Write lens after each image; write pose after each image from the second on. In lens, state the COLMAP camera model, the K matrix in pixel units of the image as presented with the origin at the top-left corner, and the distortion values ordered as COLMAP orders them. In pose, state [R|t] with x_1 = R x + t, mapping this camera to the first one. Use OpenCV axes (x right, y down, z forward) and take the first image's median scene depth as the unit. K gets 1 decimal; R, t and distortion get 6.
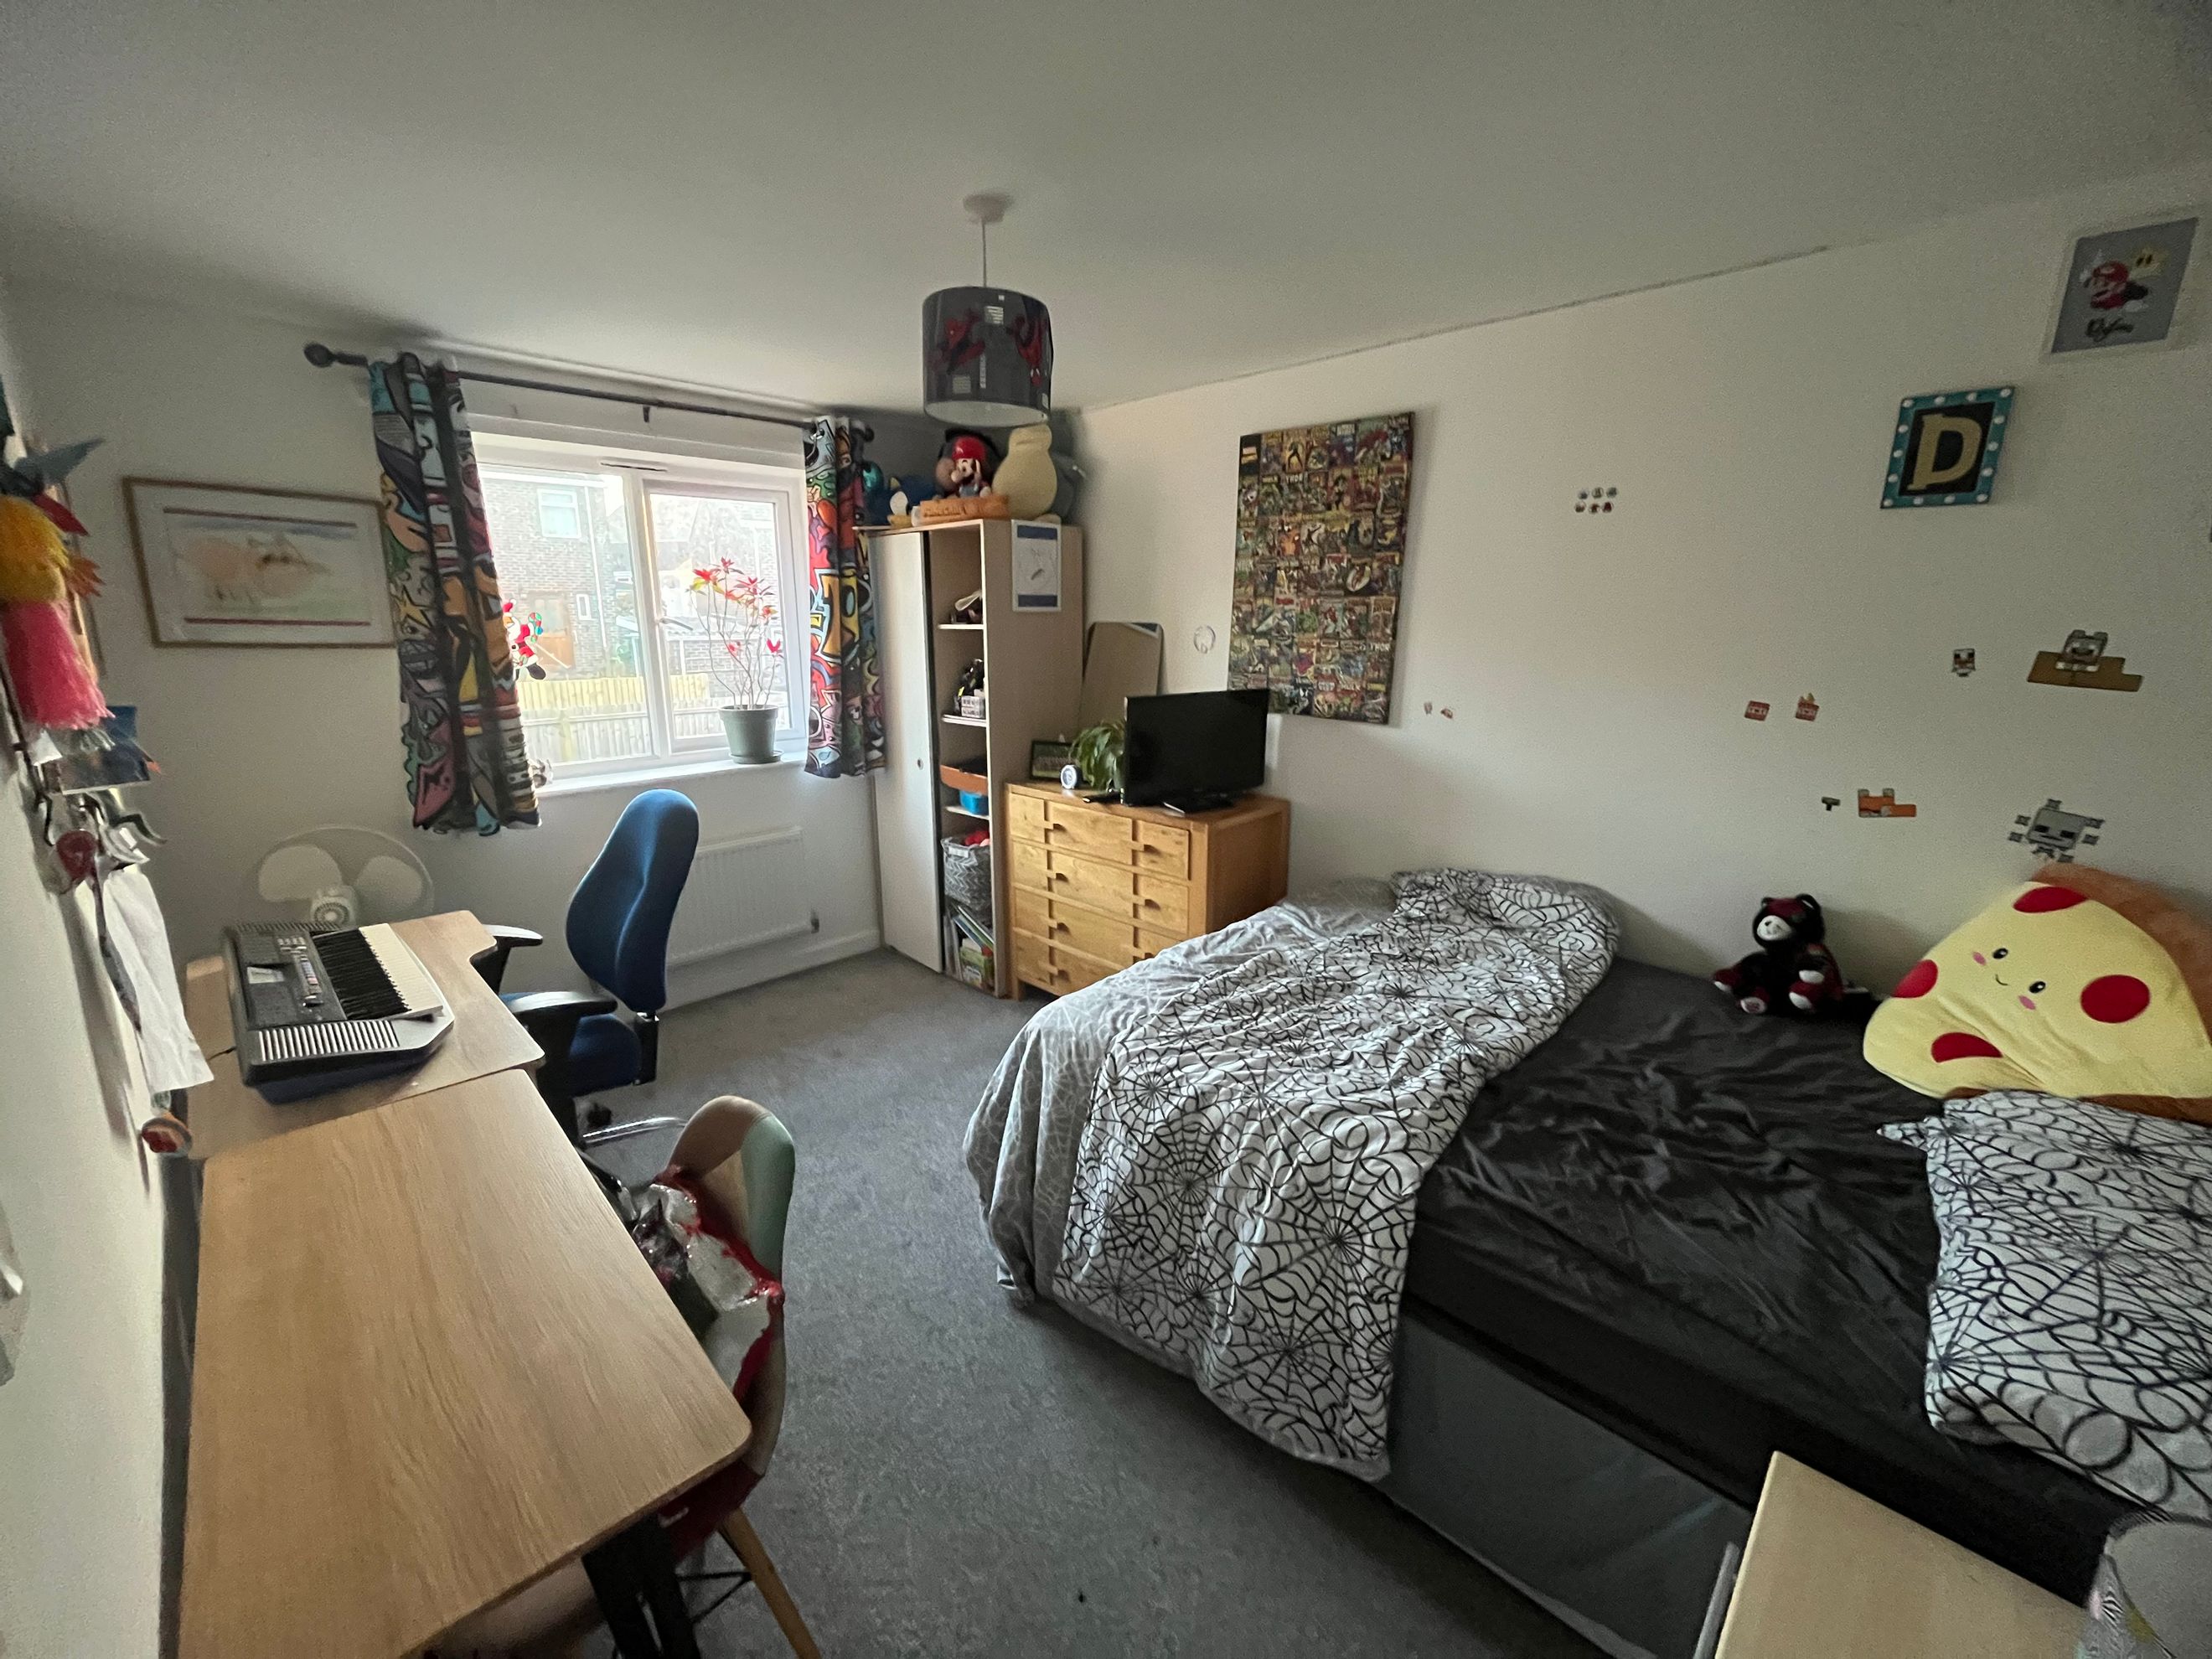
lens RADIAL K [[896.9, 0, 1107.9], [0, 896.9, 832.3], [0, 0, 1]] dist [0.000427, -0.000336]
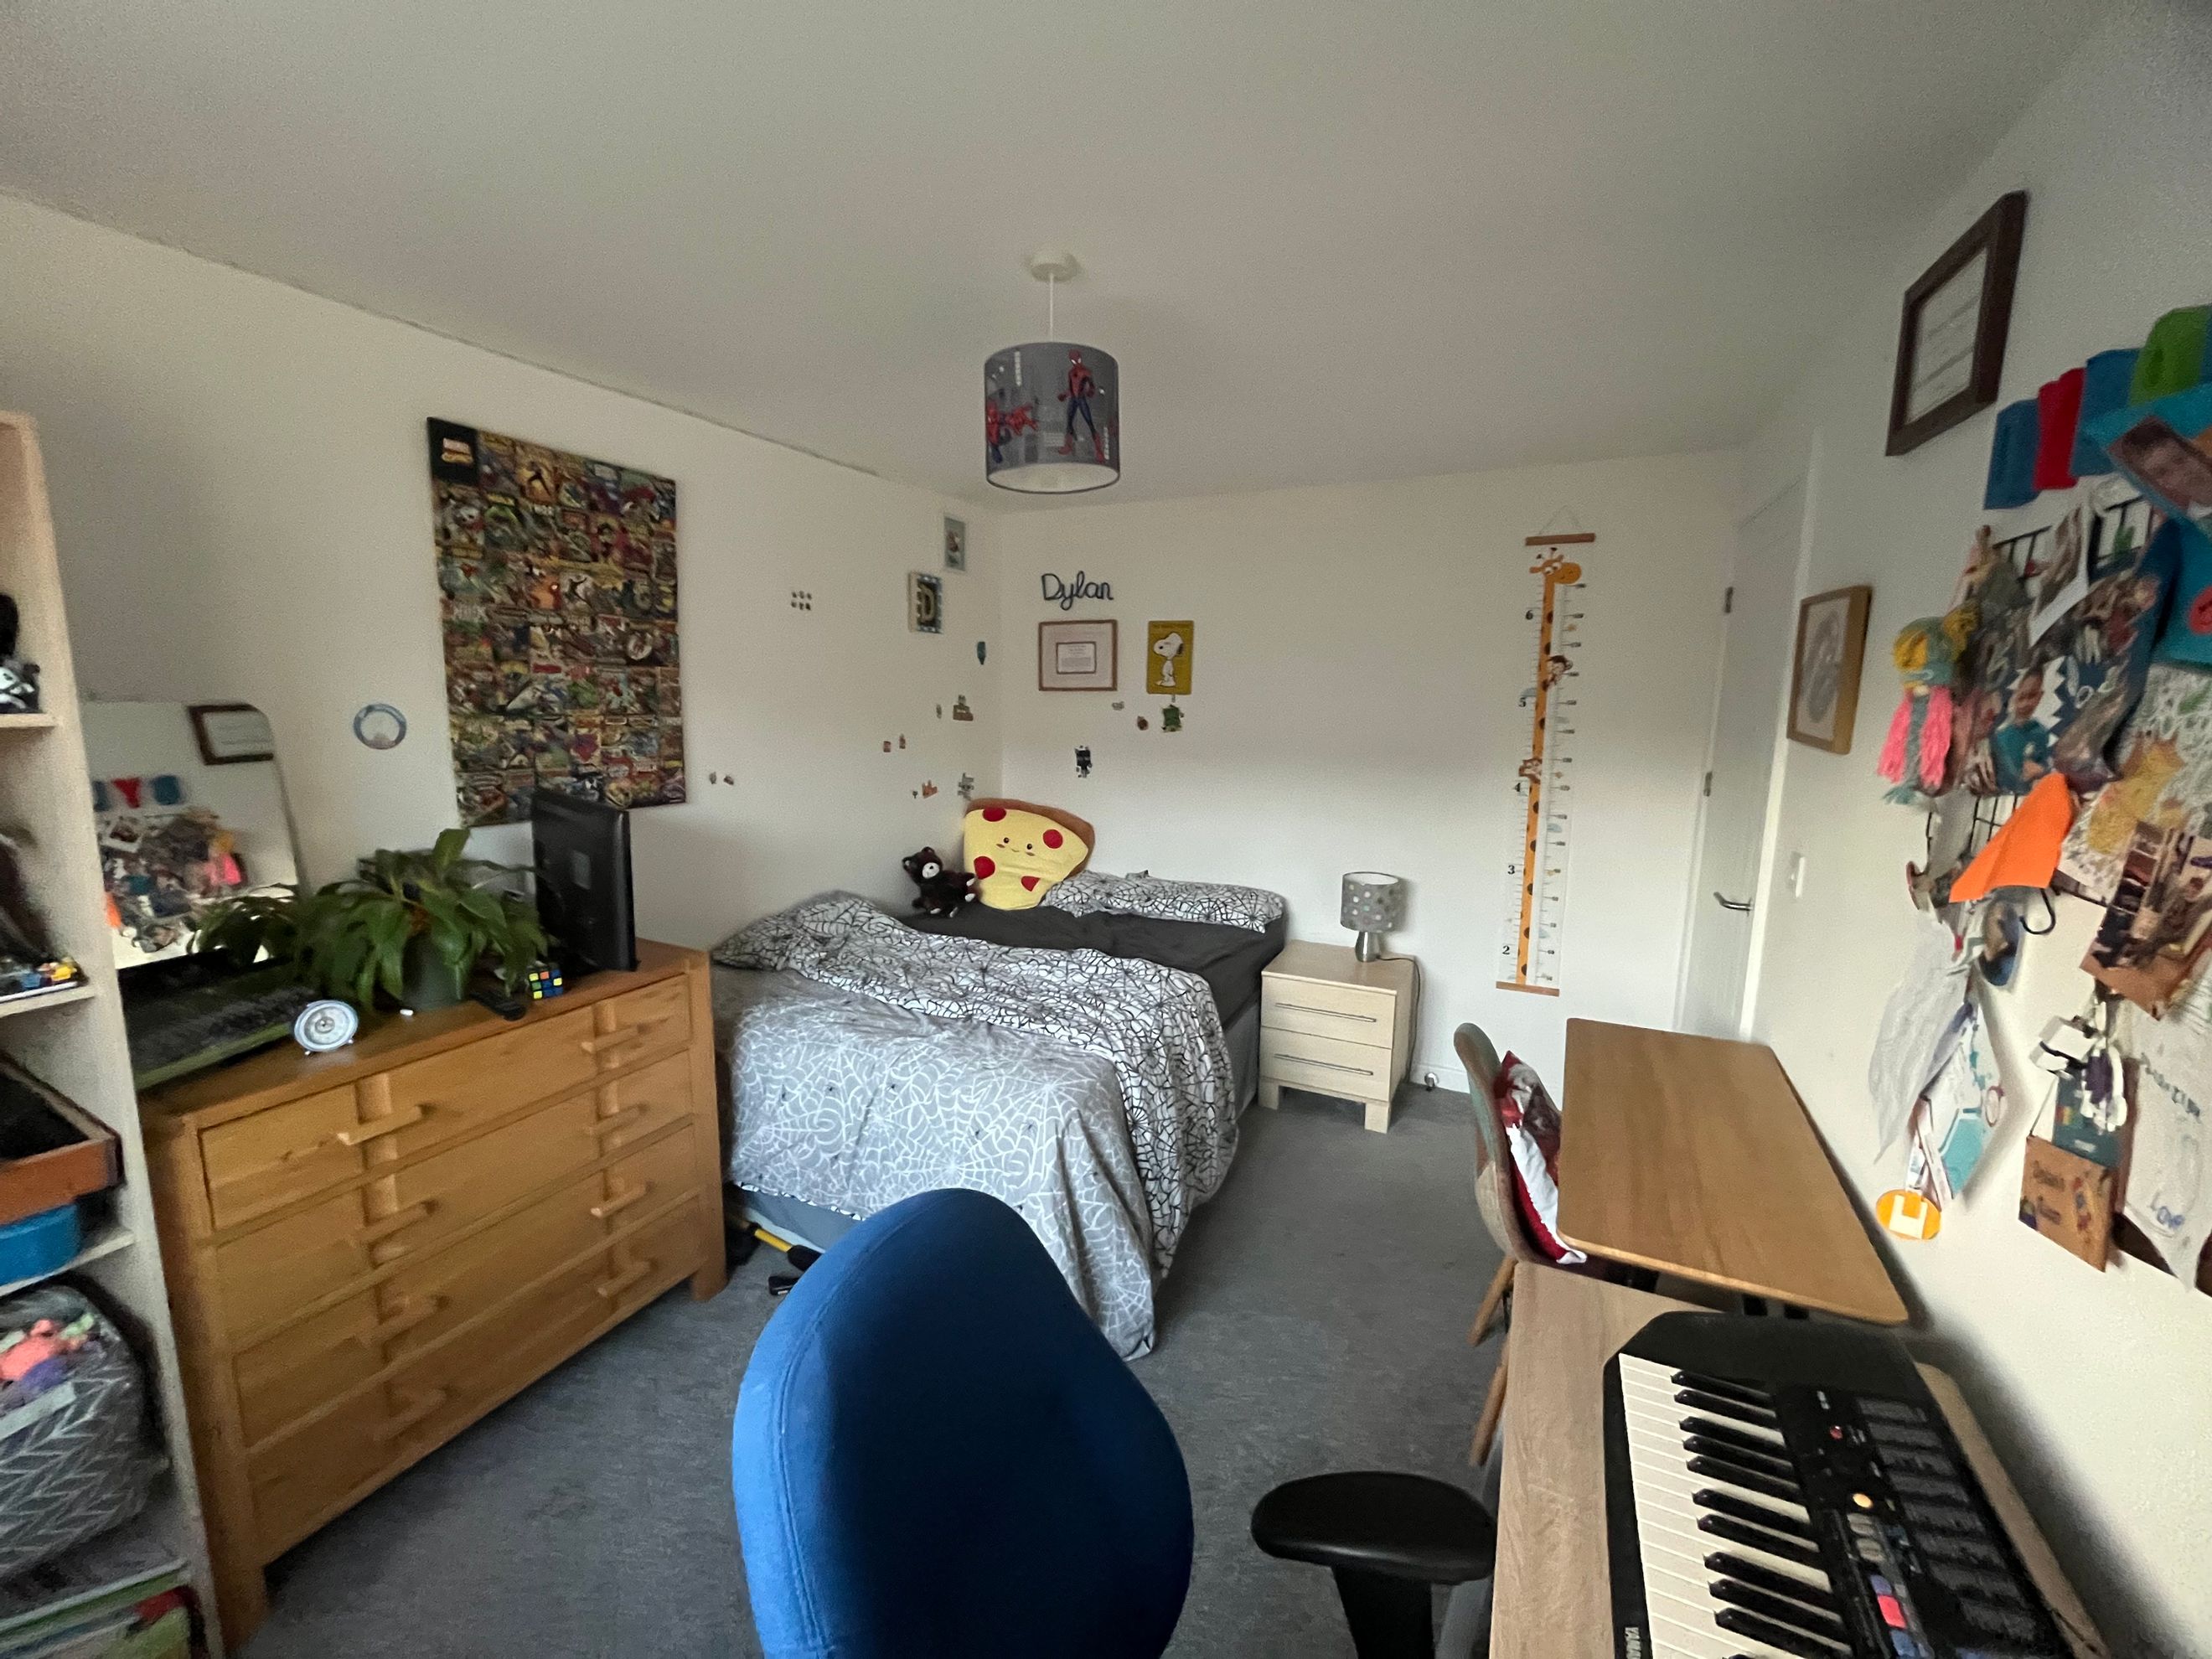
lens RADIAL K [[896.9, 0, 1107.4], [0, 896.9, 818.8], [0, 0, 1]] dist [0.000427, -0.000336]
pose [[-0.317608, -0.147599, 0.936664, -0.694267], [0.206713, 0.953275, 0.220310, -0.214682], [-0.925416, 0.263592, -0.272258, 0.836942]]
